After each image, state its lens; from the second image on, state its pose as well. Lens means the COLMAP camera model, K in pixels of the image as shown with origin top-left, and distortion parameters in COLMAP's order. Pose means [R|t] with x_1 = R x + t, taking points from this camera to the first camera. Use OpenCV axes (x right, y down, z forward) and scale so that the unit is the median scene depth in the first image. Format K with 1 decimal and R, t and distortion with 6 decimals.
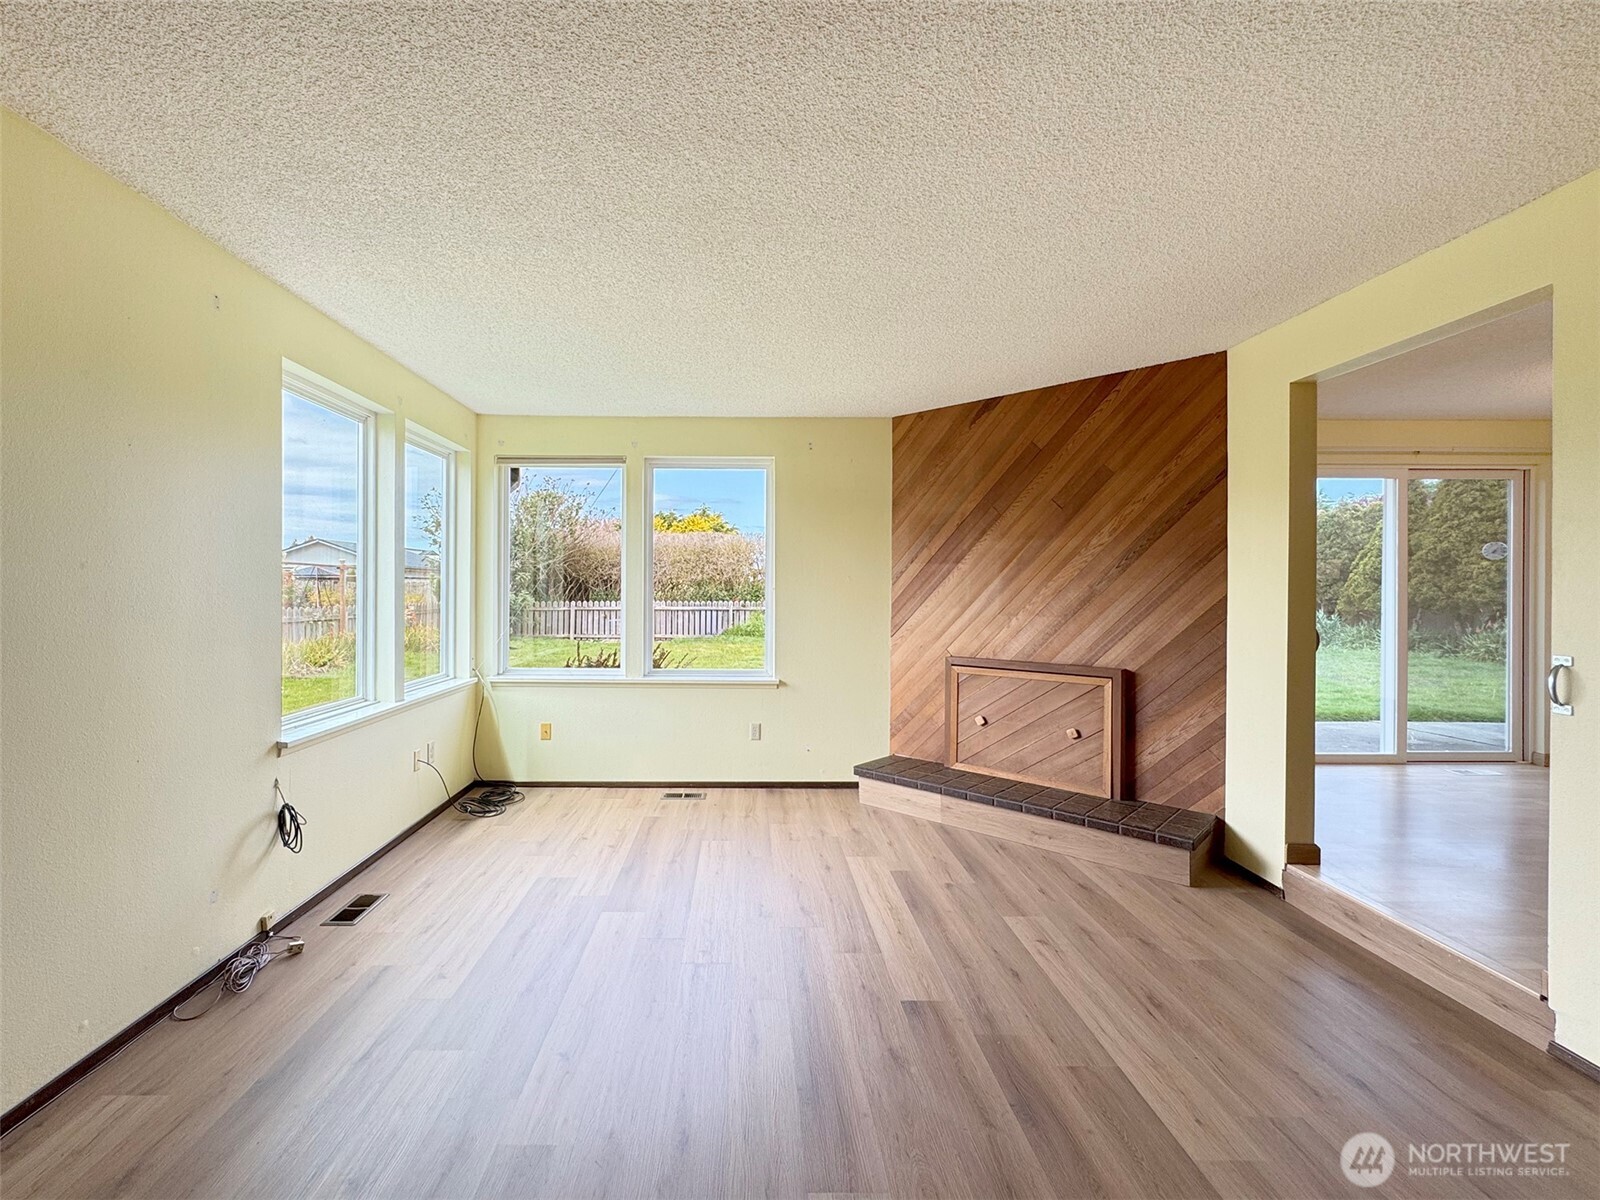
lens RADIAL K [[705.0, 0, 744.7], [0, 705.0, 589.8], [0, 0, 1]] dist [-0.001176, 0.000496]
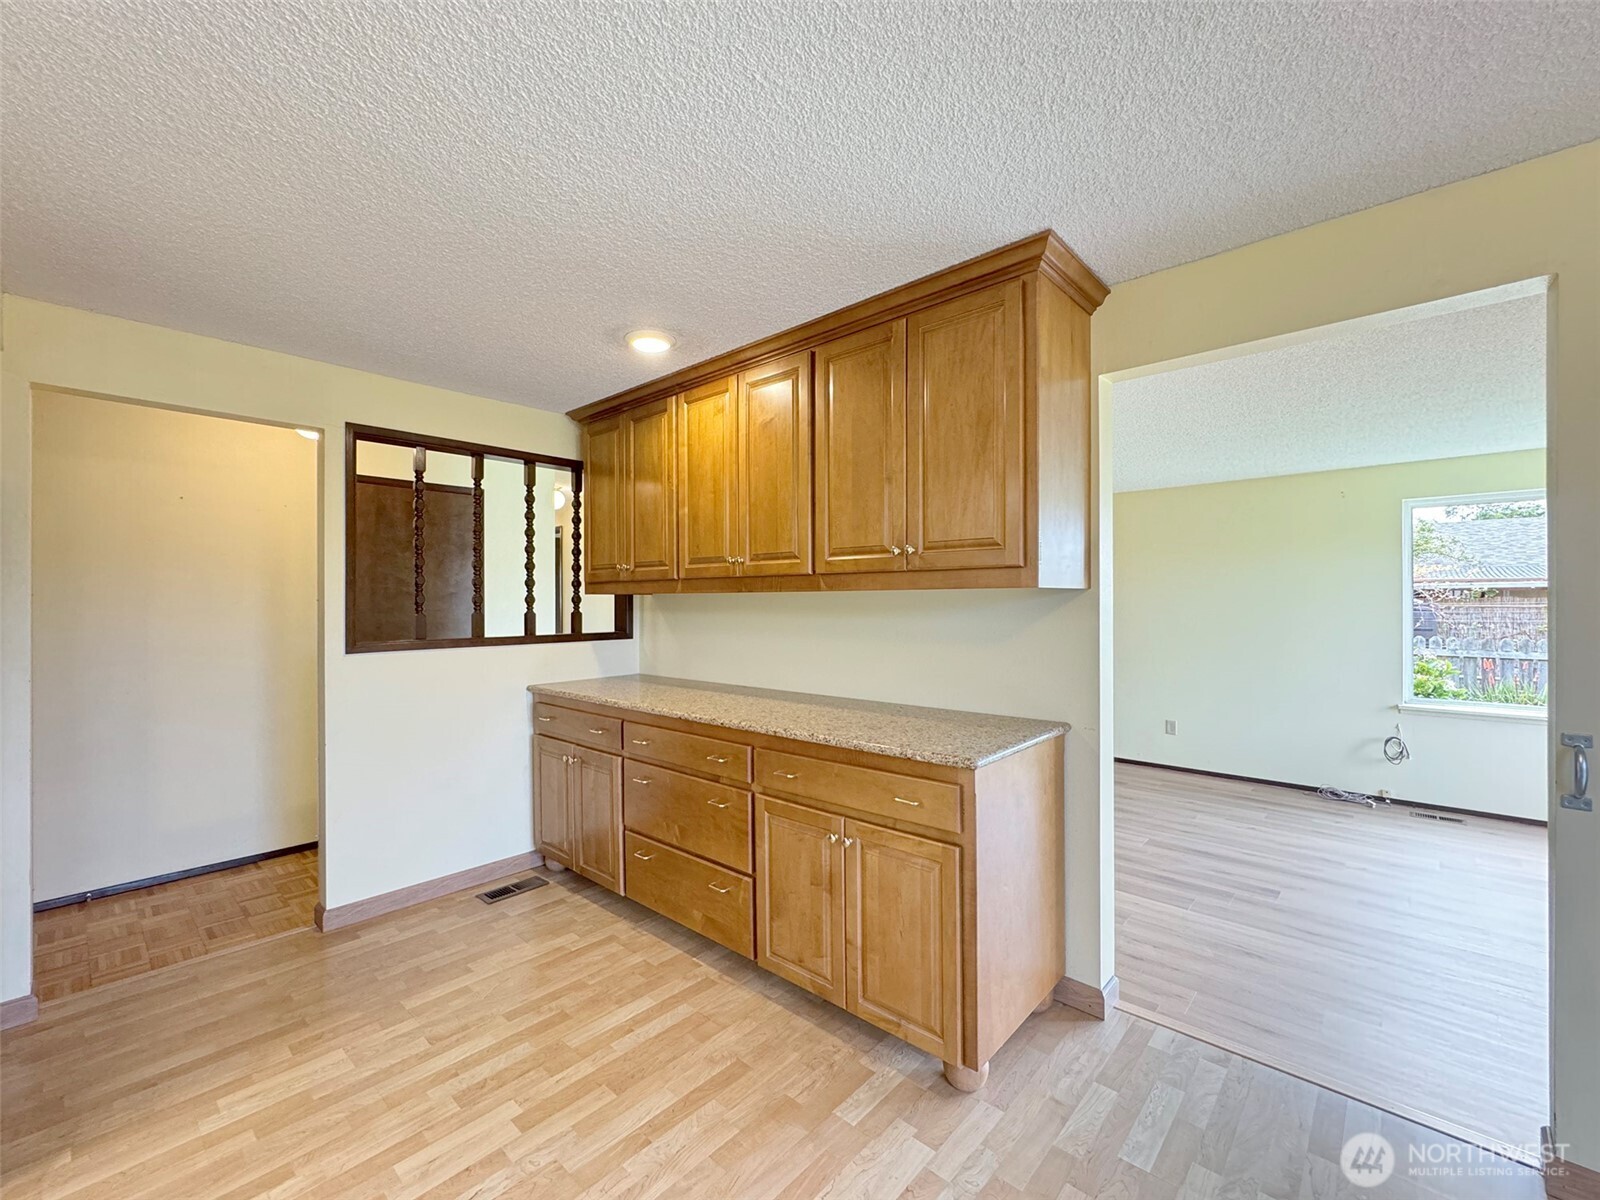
lens RADIAL K [[664.9, 0, 822.0], [0, 664.9, 602.5], [0, 0, 1]] dist [0.001710, 0.000147]
pose [[-0.660491, -0.003459, -0.750826, 1.215310], [-0.001908, 0.999994, -0.002928, -0.037977], [0.750832, -0.000501, -0.660494, 0.723696]]
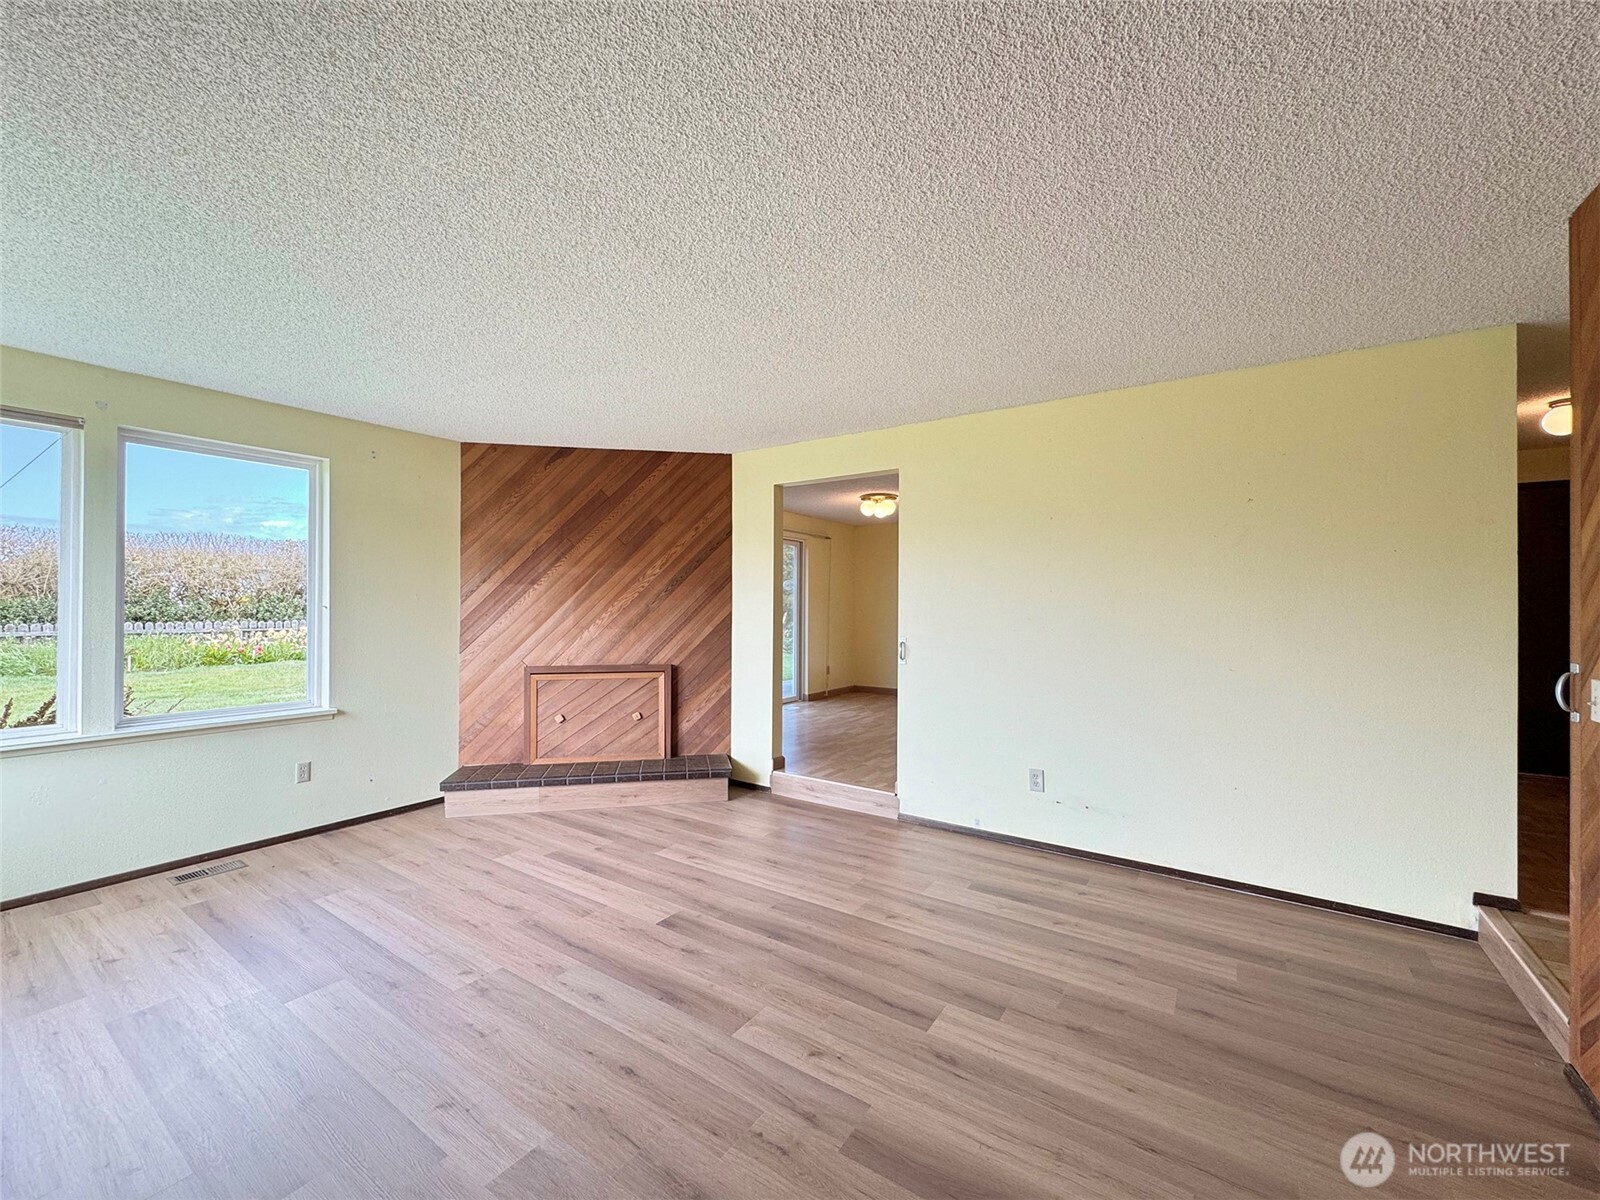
lens RADIAL K [[648.3, 0, 801.3], [0, 648.3, 602.3], [0, 0, 1]] dist [-0.001483, -0.000026]
pose [[0.561582, 0.003981, 0.827412, -0.370659], [0.000136, 0.999988, -0.004904, -0.004260], [-0.827421, 0.002867, 0.561575, 0.059735]]
